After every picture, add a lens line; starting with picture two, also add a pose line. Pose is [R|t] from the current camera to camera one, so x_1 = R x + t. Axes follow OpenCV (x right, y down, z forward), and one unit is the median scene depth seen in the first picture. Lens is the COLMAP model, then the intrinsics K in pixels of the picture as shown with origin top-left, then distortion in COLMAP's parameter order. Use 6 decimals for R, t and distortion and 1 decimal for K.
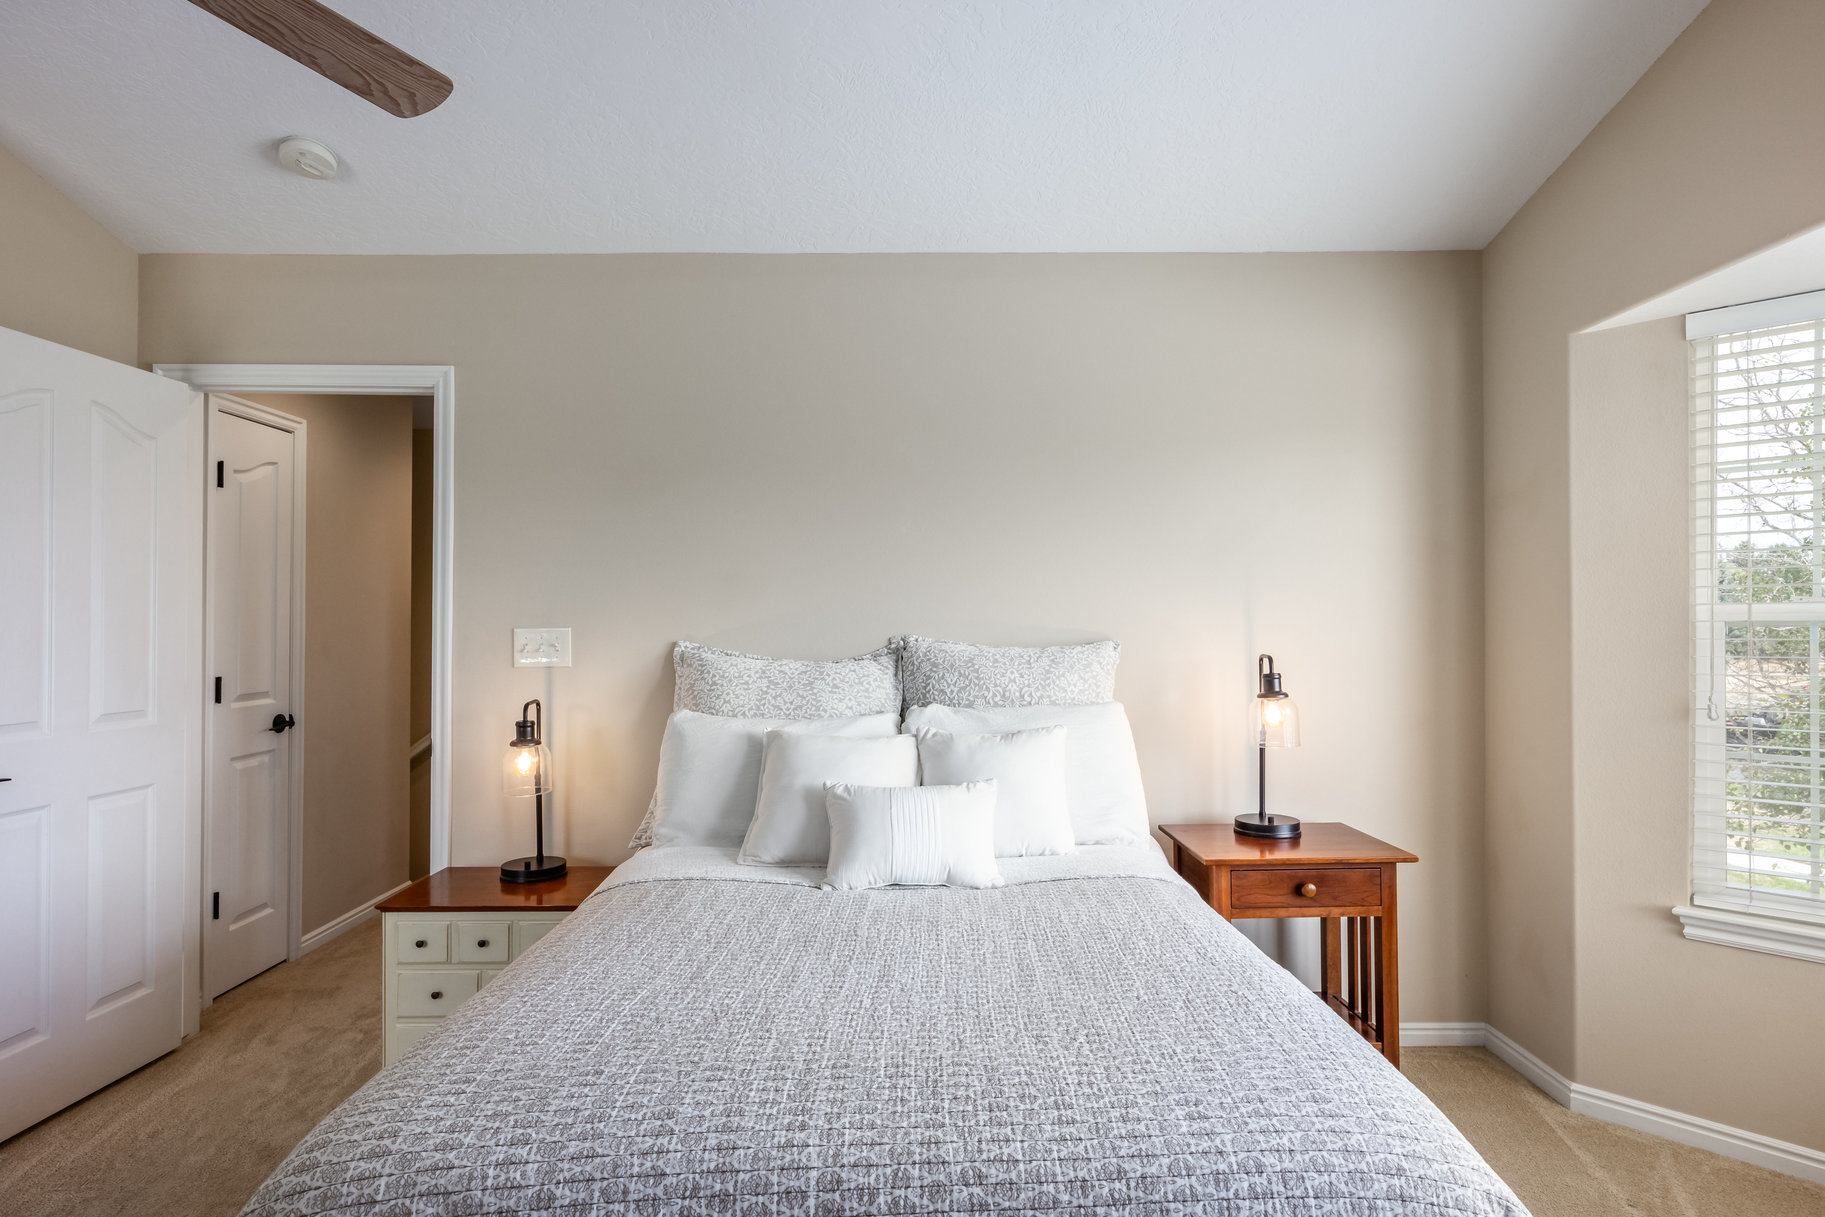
lens RADIAL K [[967.7, 0, 924.1], [0, 967.7, 616.7], [0, 0, 1]] dist [0.013476, 0.001158]
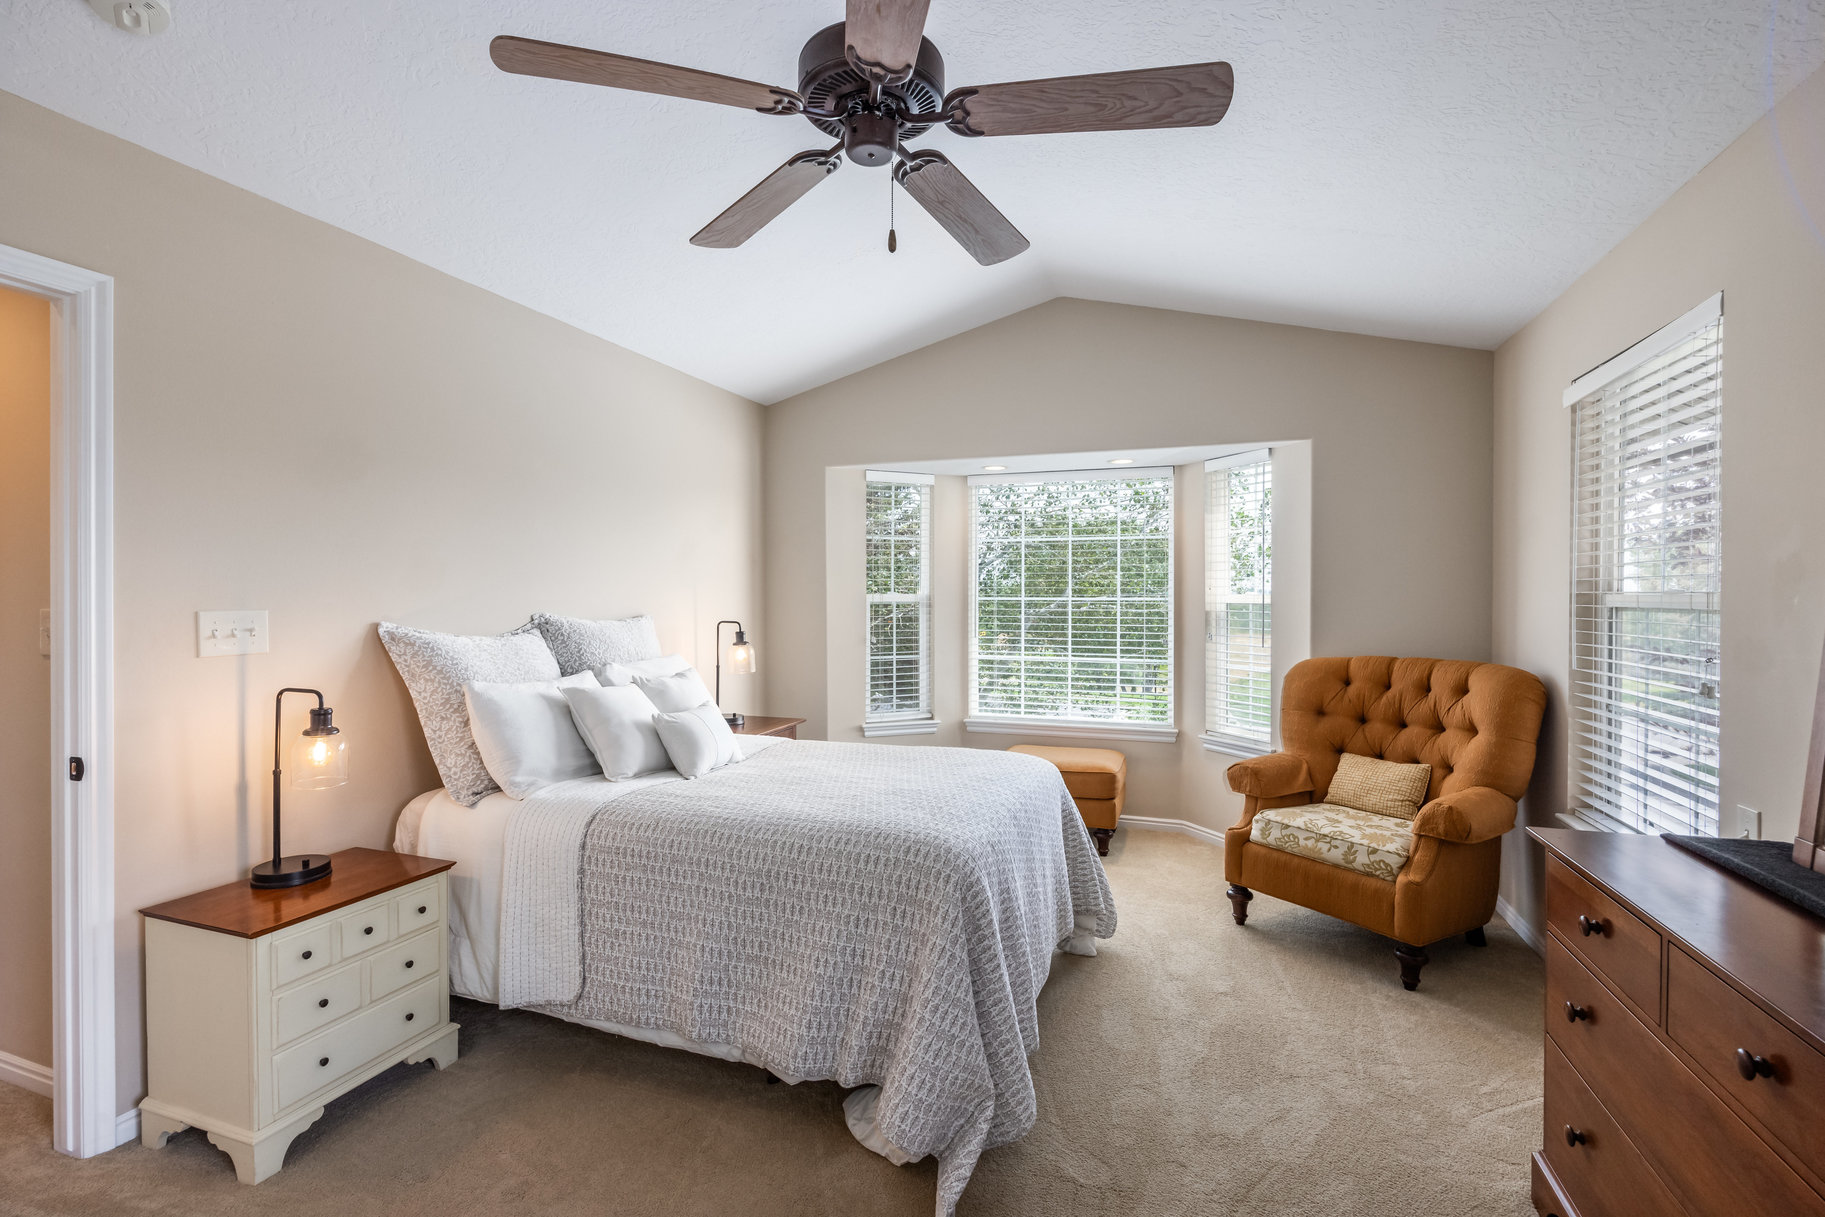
lens RADIAL K [[833.0, 0, 907.4], [0, 833.0, 604.9], [0, 0, 1]] dist [-0.016934, -0.000164]
pose [[0.357692, -0.004142, 0.933830, -0.917314], [-0.001131, 0.999988, 0.004868, 0.002897], [-0.933839, -0.002798, 0.357683, 0.174245]]
